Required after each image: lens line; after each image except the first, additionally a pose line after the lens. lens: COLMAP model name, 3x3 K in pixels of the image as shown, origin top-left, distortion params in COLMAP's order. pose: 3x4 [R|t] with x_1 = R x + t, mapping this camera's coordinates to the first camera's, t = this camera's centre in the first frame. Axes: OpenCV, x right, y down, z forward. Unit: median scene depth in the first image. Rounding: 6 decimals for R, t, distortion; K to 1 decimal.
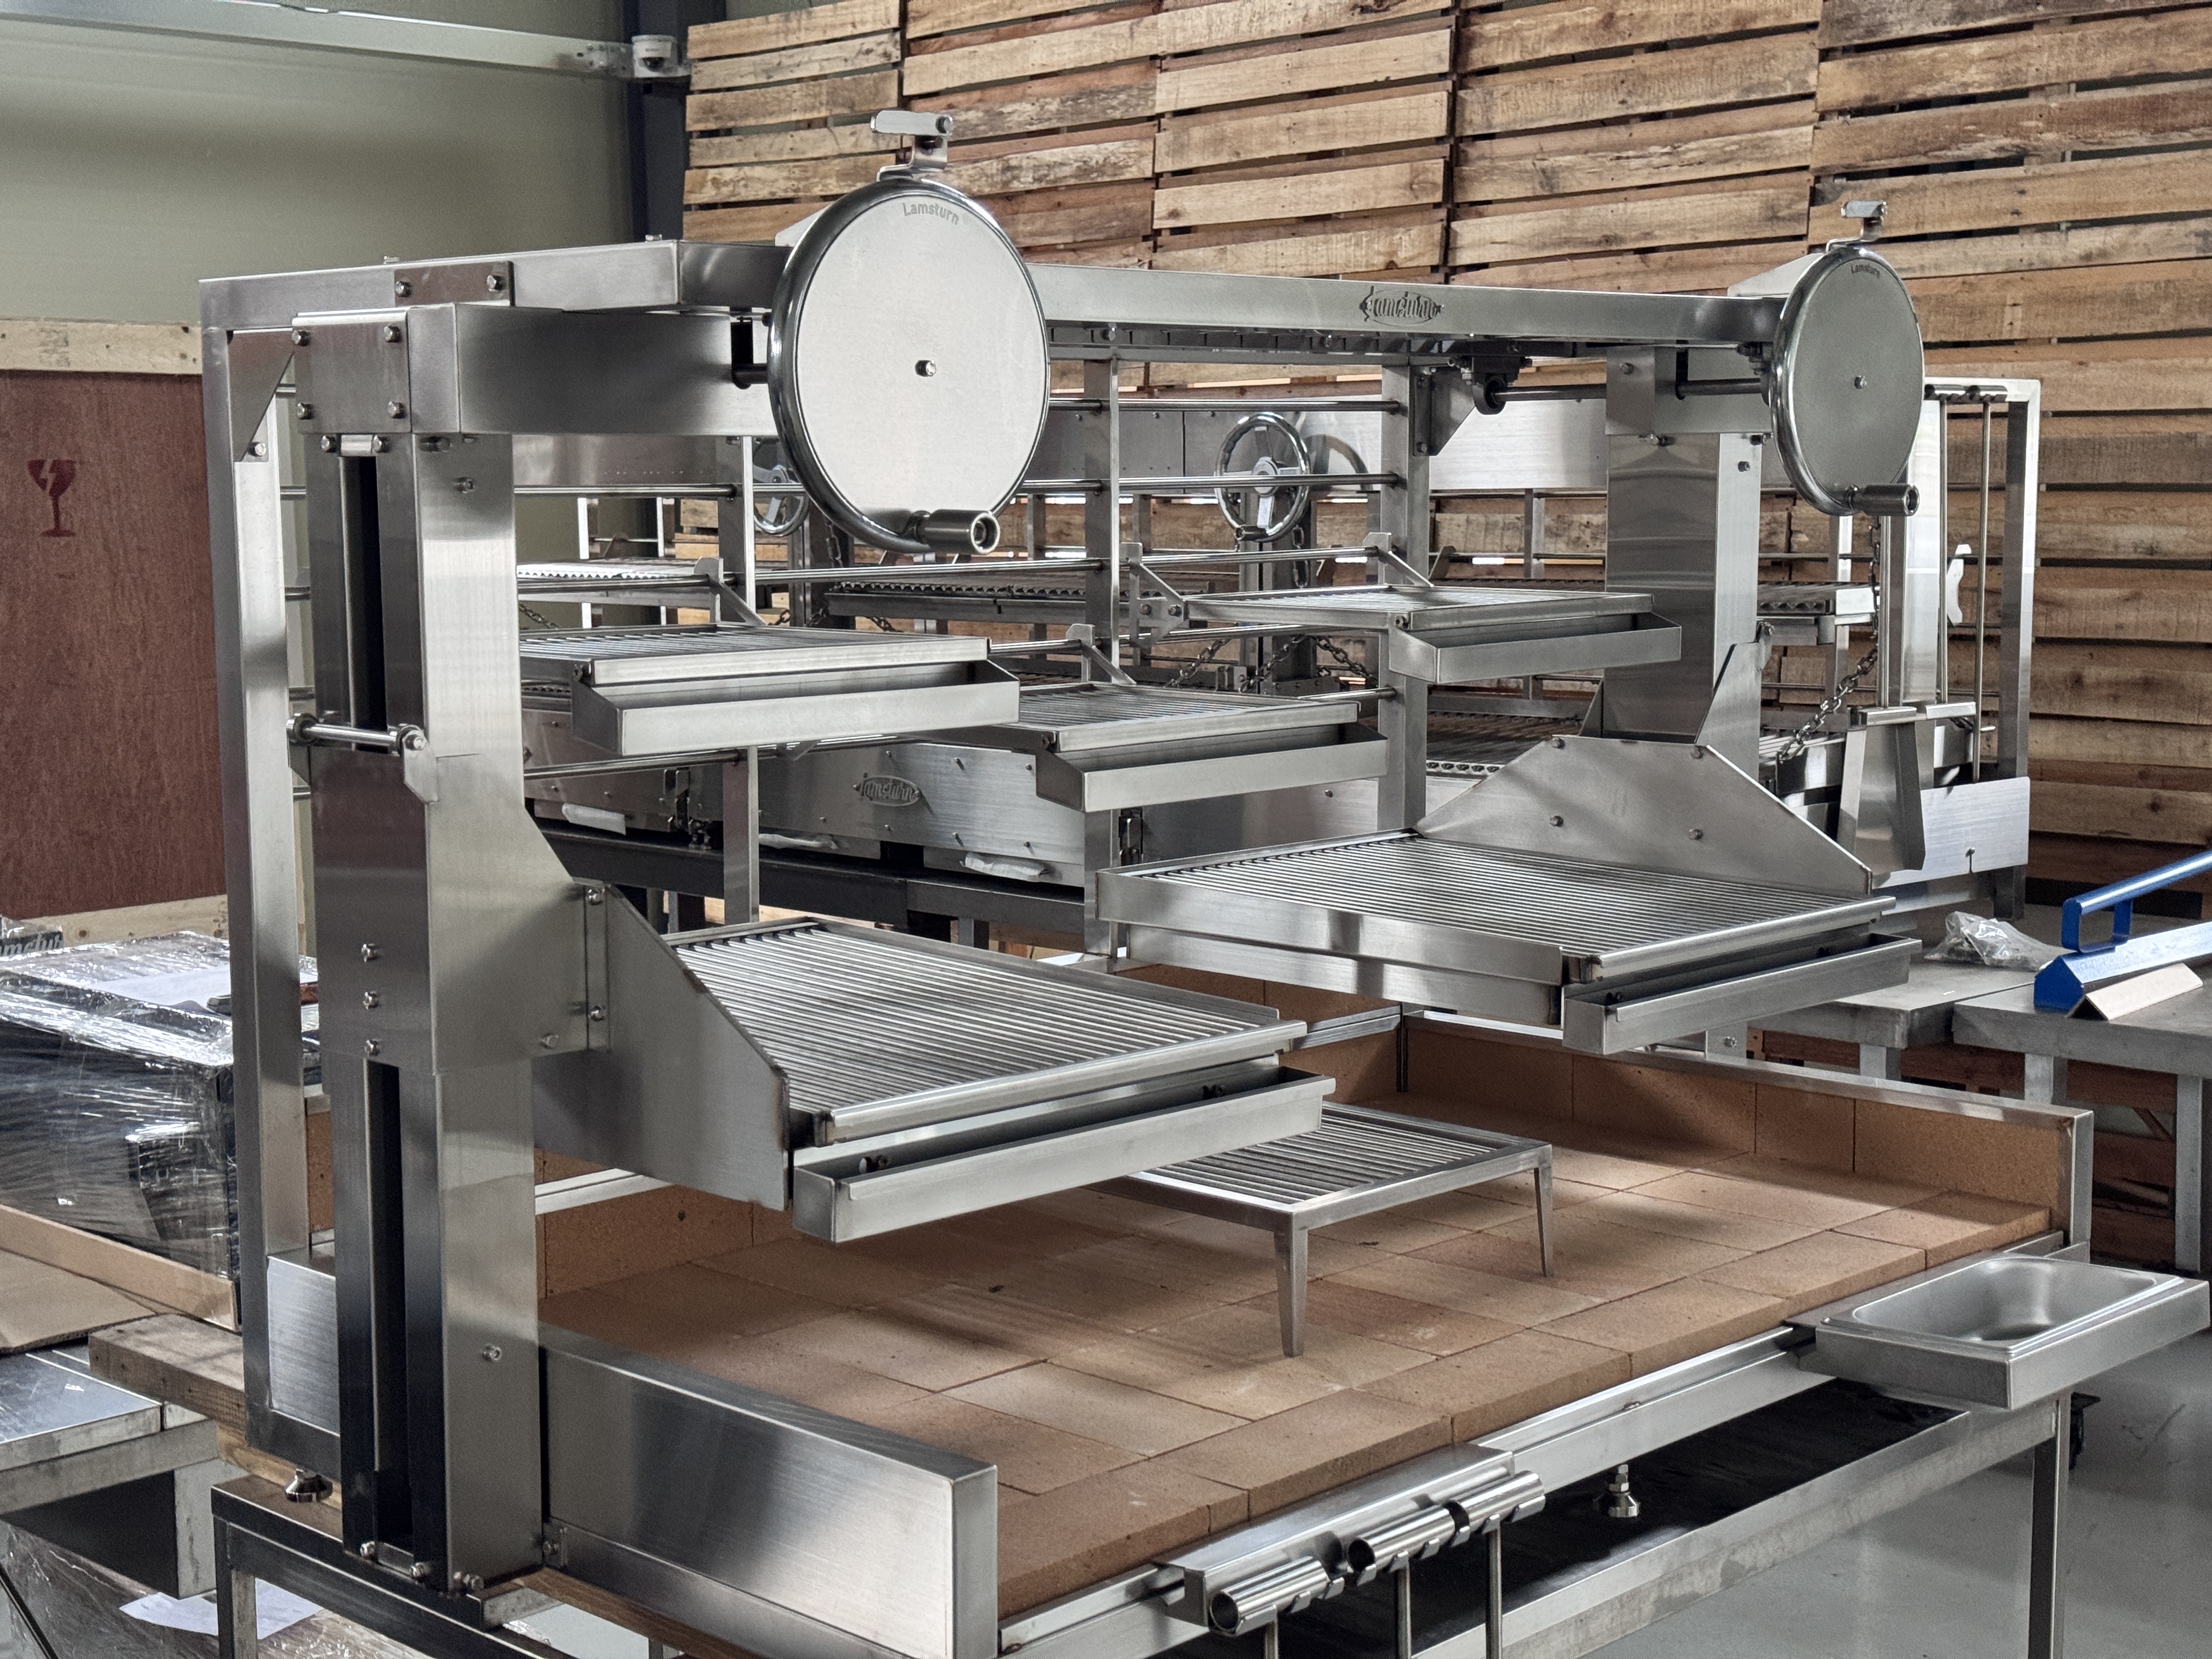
lens RADIAL K [[2971.7, 0, 1106.0], [0, 2971.7, 829.5], [0, 0, 1]] dist [0.180328, -0.327713]
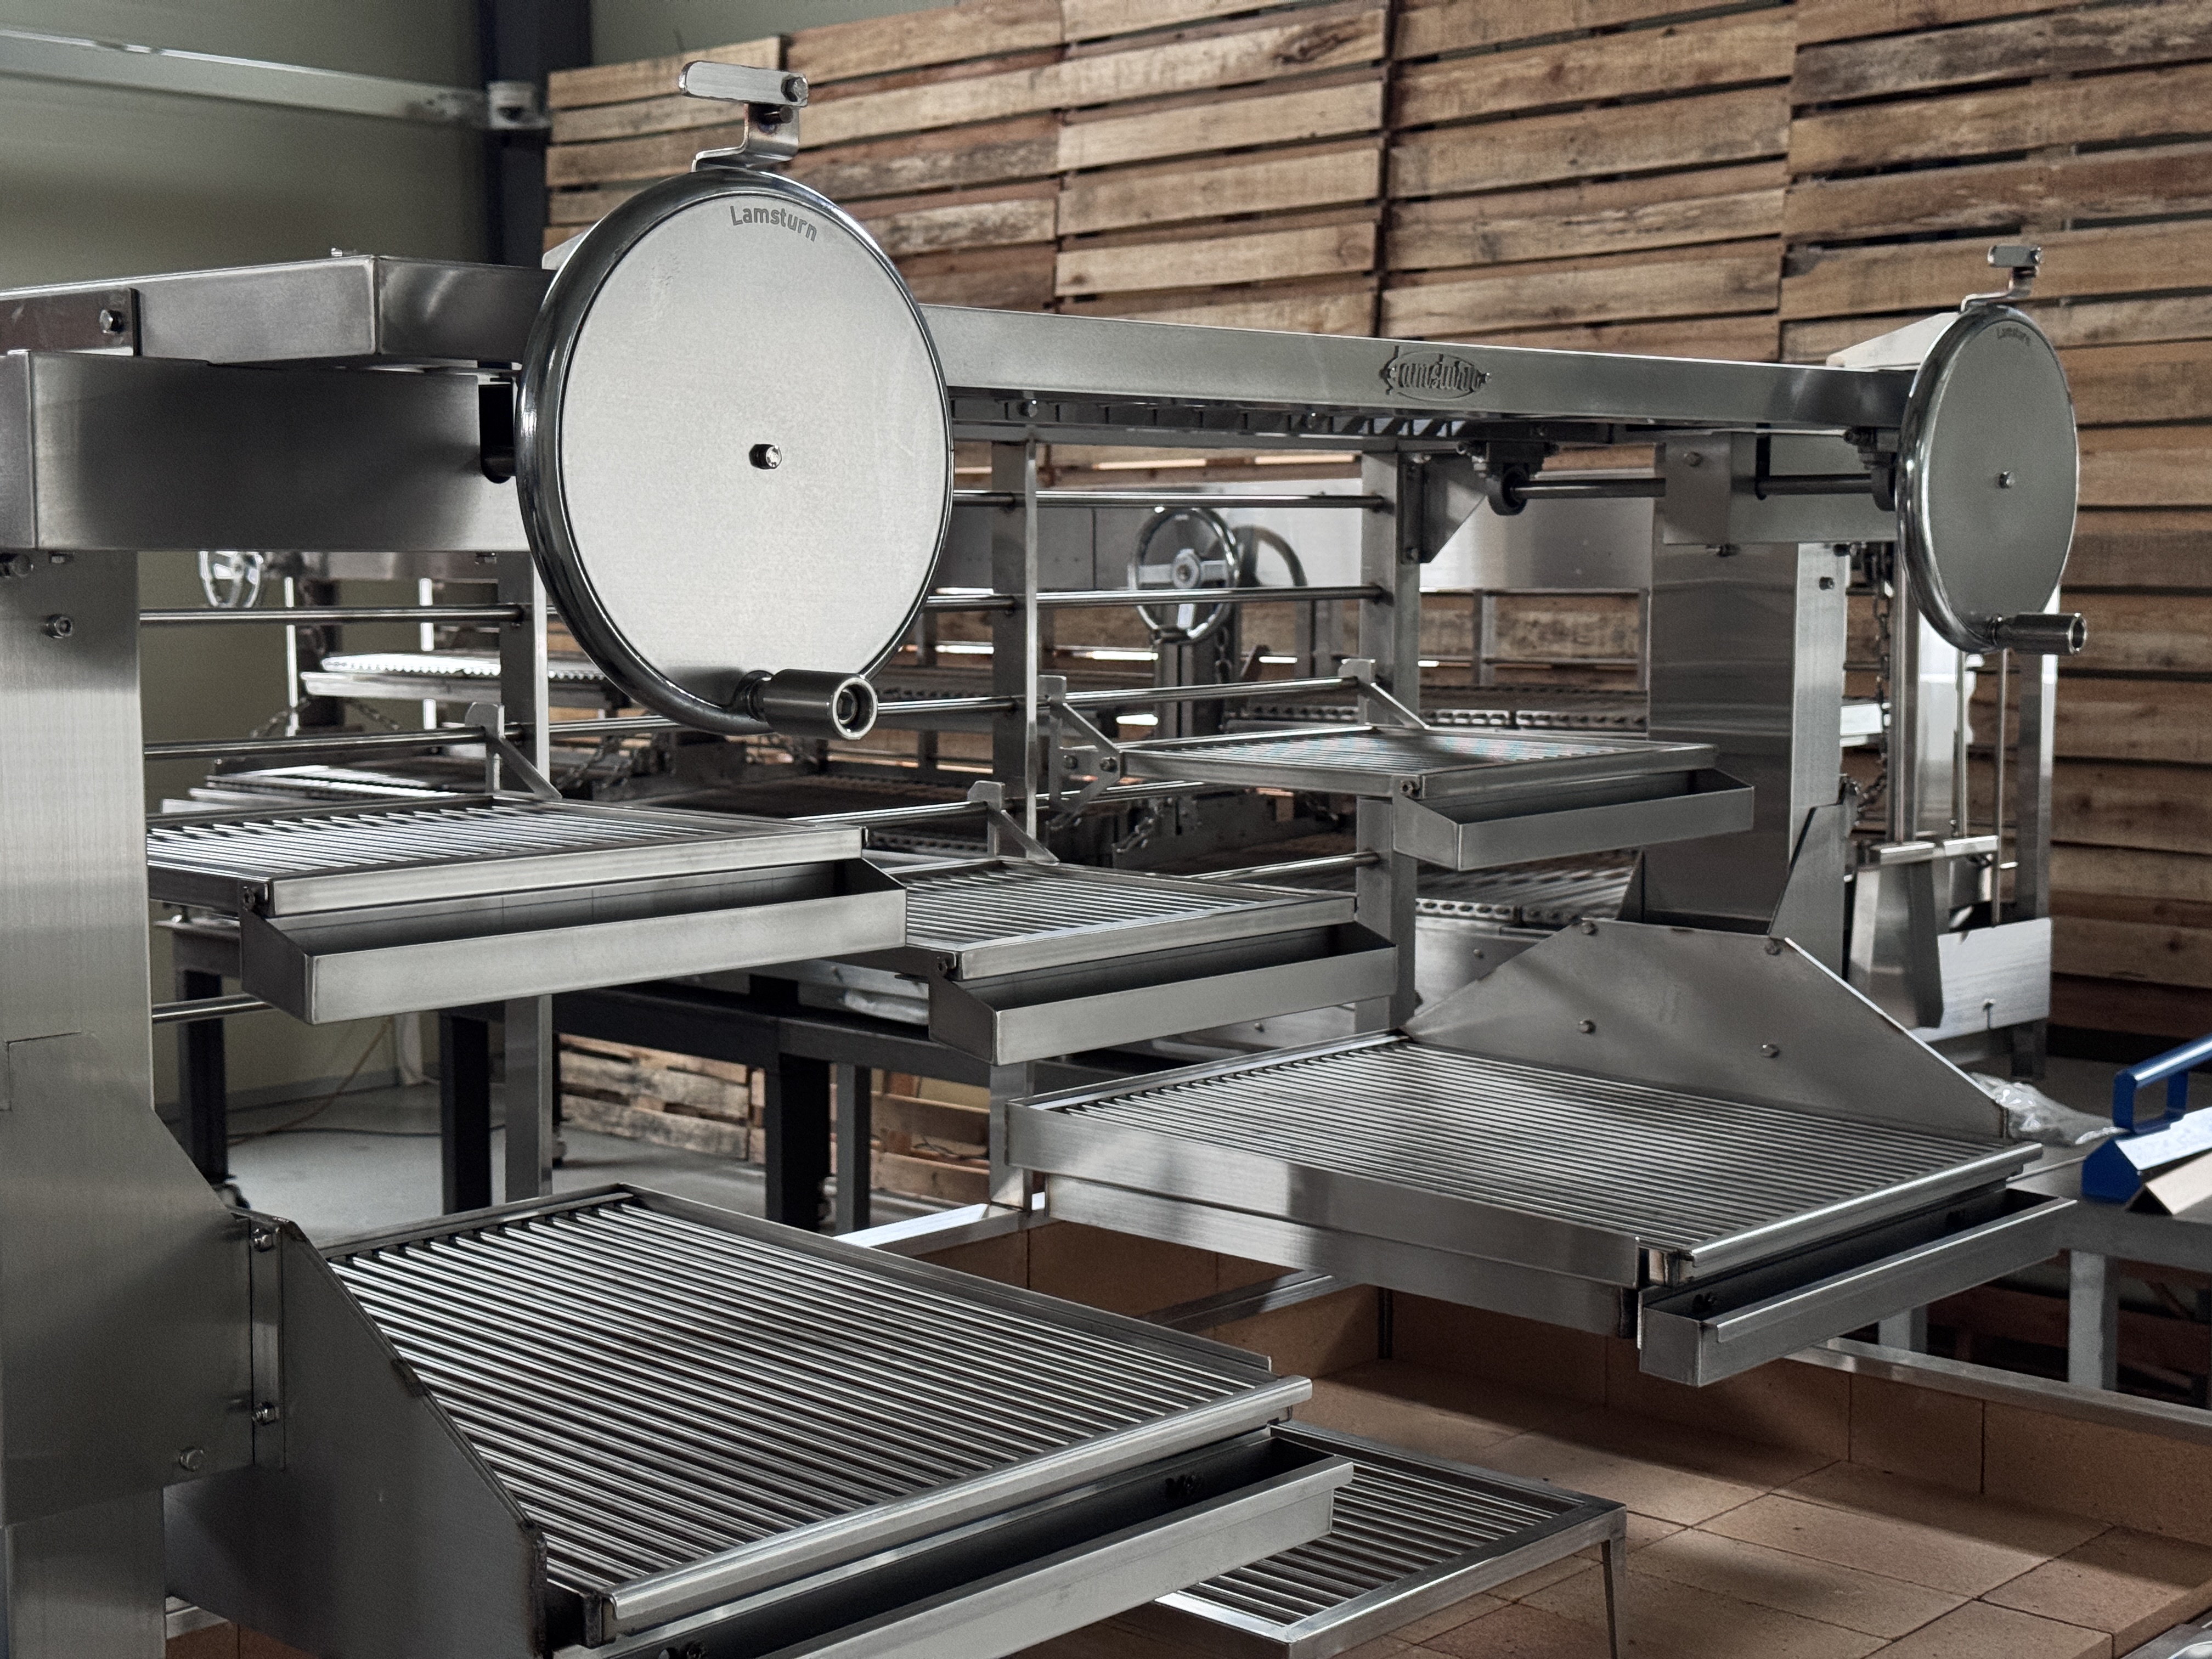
lens RADIAL K [[2971.7, 0, 1106.0], [0, 2971.7, 829.5], [0, 0, 1]] dist [0.180328, -0.327713]
pose [[0.999285, 0.003585, 0.037640, -0.003315], [-0.002651, 0.999688, -0.024844, -0.018937], [-0.037717, 0.024727, 0.998982, 0.115267]]
